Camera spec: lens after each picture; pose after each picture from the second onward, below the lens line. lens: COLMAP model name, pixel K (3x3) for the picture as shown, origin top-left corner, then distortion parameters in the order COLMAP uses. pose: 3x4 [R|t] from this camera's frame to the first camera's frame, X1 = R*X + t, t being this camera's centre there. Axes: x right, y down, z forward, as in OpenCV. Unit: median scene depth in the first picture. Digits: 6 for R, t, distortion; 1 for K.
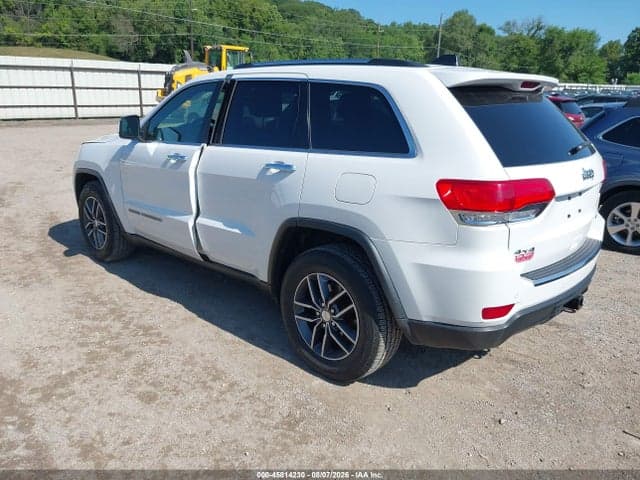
lens RADIAL K [[509.5, 0, 318.8], [0, 509.5, 239.8], [0, 0, 1]] dist [0.002806, -0.018715]
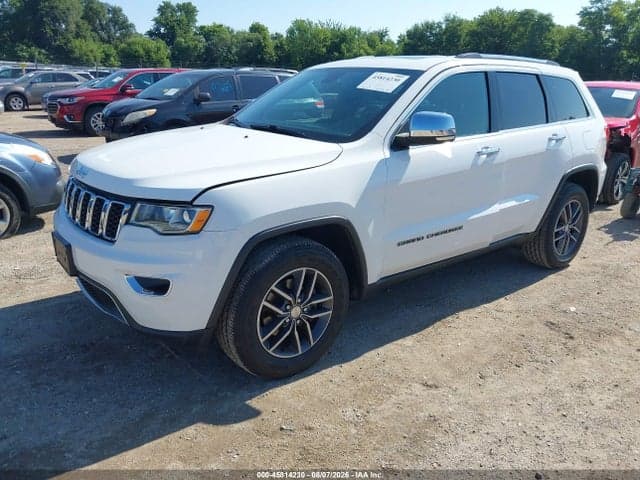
lens RADIAL K [[509.5, 0, 318.8], [0, 509.5, 239.8], [0, 0, 1]] dist [0.002806, -0.018715]
pose [[0.160163, -0.309570, 0.937291, -1.214030], [0.249970, 0.931317, 0.264882, -0.323731], [-0.954915, 0.191871, 0.226545, 1.068223]]
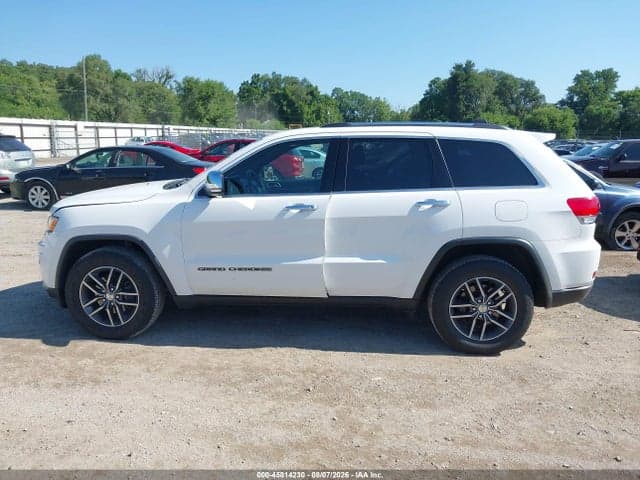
lens RADIAL K [[509.5, 0, 318.8], [0, 509.5, 239.8], [0, 0, 1]] dist [0.002806, -0.018715]
pose [[0.784753, -0.129291, 0.606174, -0.866591], [0.177456, 0.983928, -0.019873, -0.061491], [-0.593862, 0.123165, 0.795084, 0.126955]]
